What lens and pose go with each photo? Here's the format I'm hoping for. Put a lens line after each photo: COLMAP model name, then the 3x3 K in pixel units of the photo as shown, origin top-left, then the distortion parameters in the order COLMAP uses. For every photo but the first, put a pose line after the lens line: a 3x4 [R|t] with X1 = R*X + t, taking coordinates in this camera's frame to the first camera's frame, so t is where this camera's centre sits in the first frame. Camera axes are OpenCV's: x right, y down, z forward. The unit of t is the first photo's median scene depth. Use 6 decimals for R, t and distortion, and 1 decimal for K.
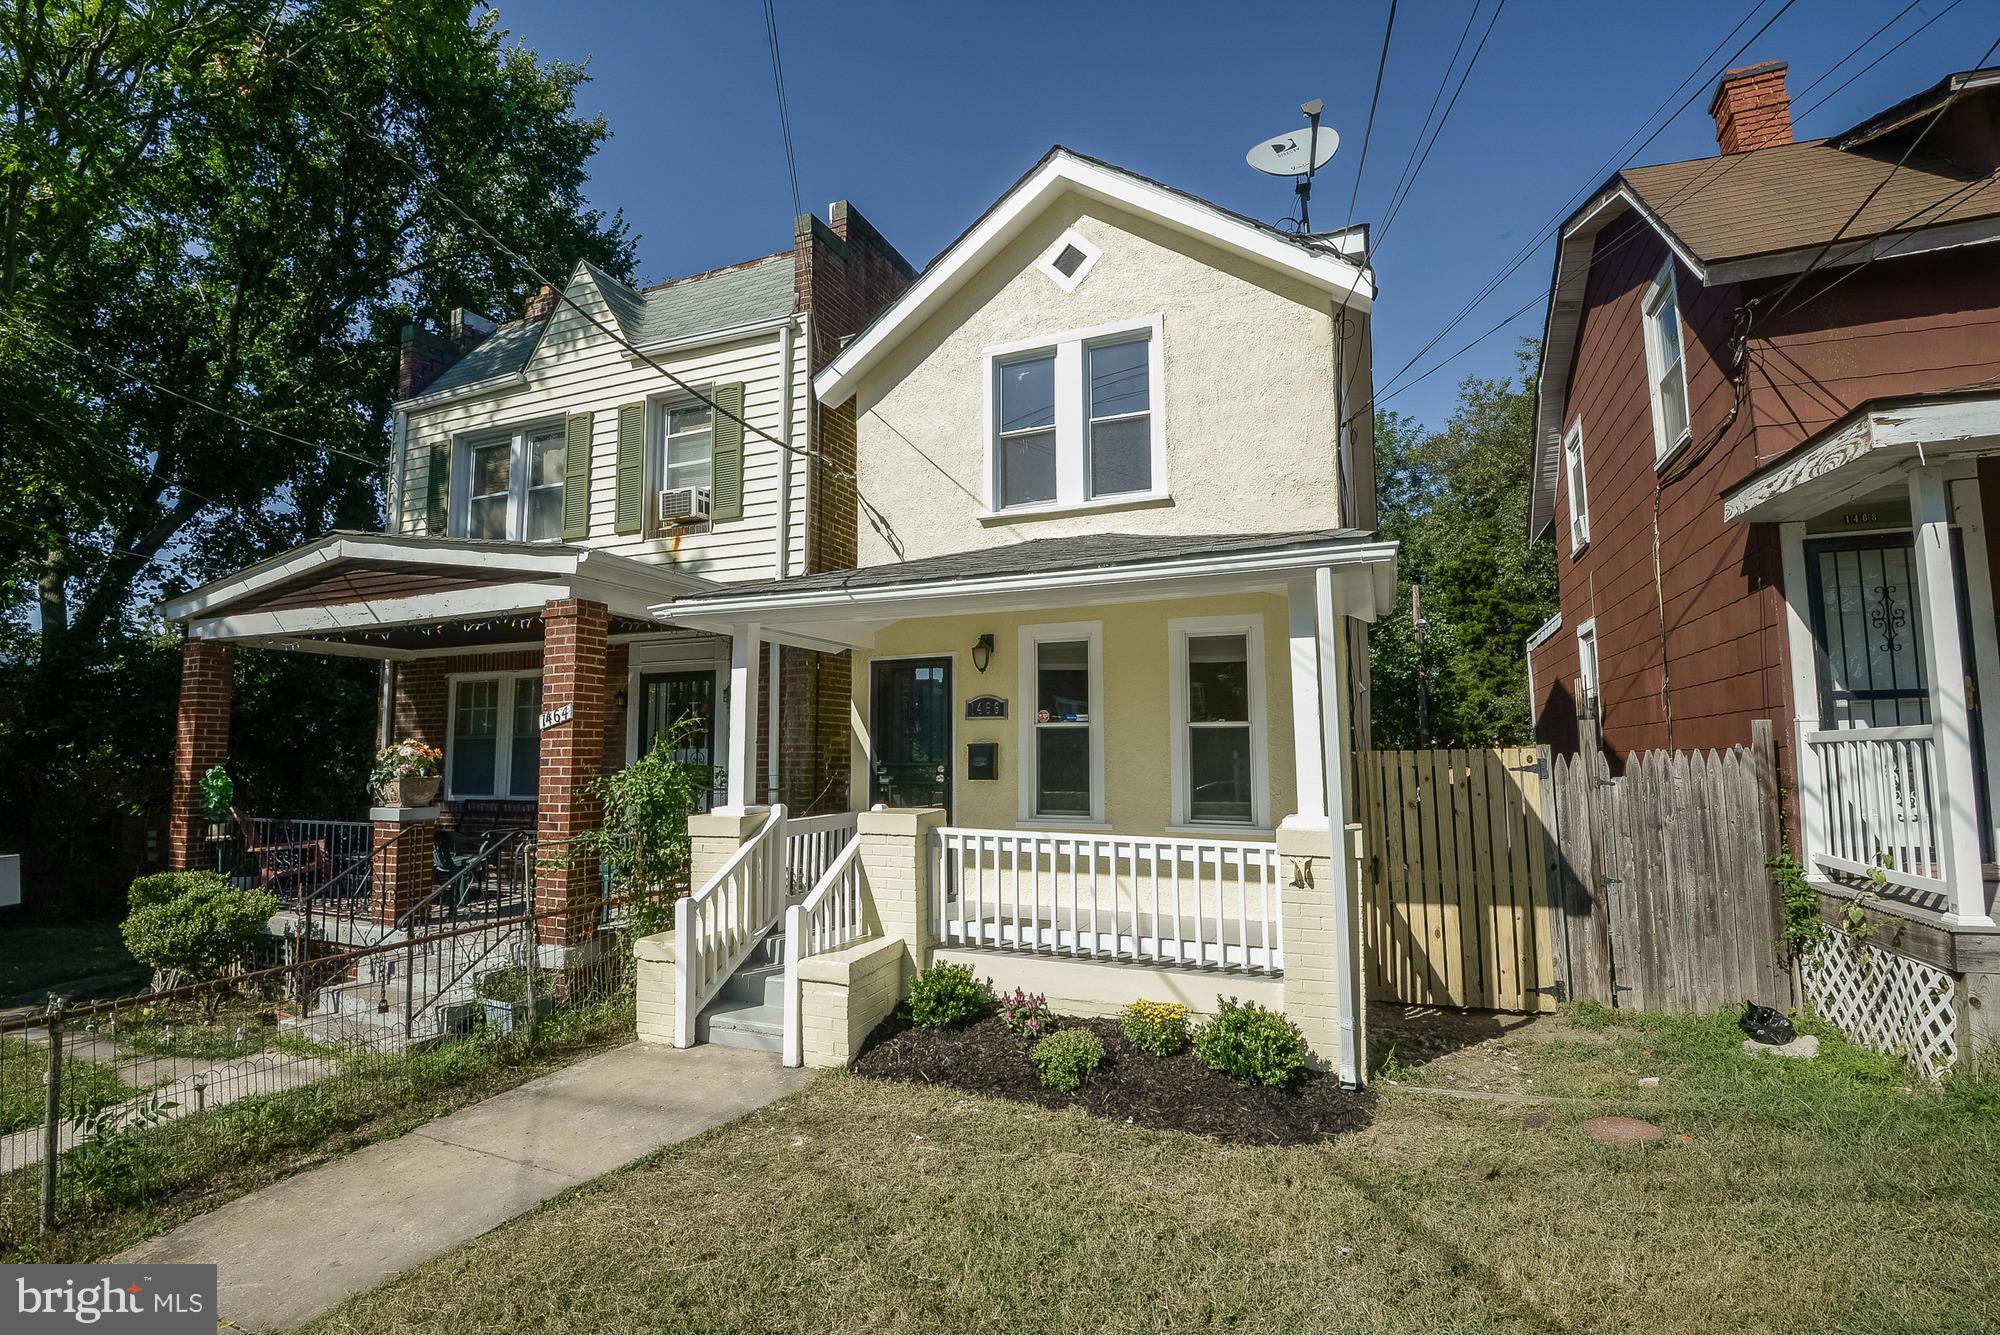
lens RADIAL K [[925.4, 0, 1008.7], [0, 925.4, 668.2], [0, 0, 1]] dist [-0.002619, -0.031992]
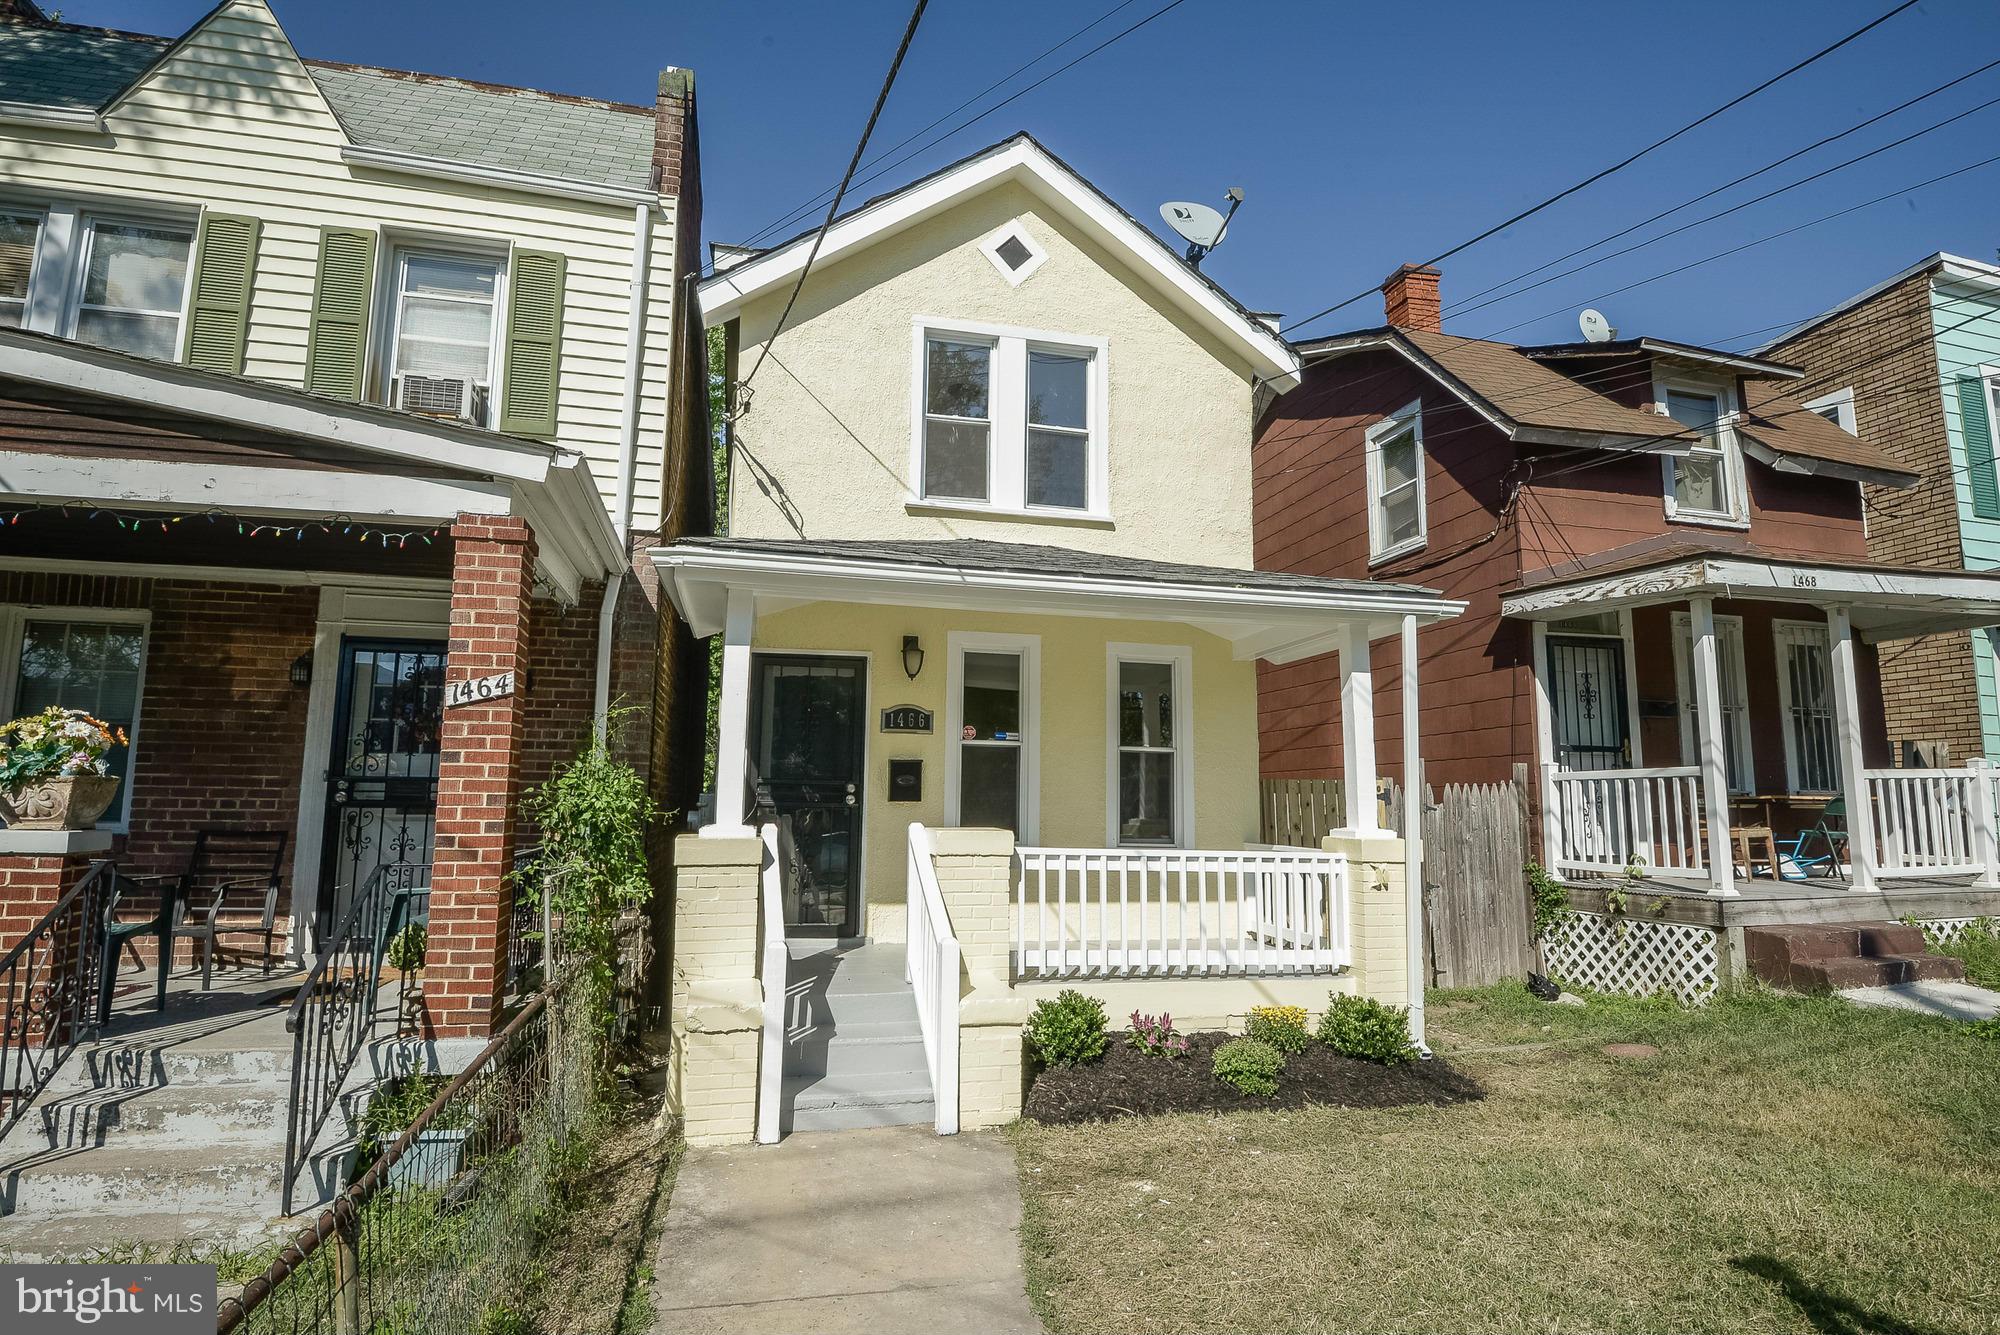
lens RADIAL K [[1046.0, 0, 1011.4], [0, 1046.0, 669.7], [0, 0, 1]] dist [-0.001304, -0.021269]
pose [[0.800450, 0.092634, 0.592199, -0.615898], [-0.070796, 0.995681, -0.060056, 0.055655], [-0.595205, 0.006147, 0.803551, 0.168166]]
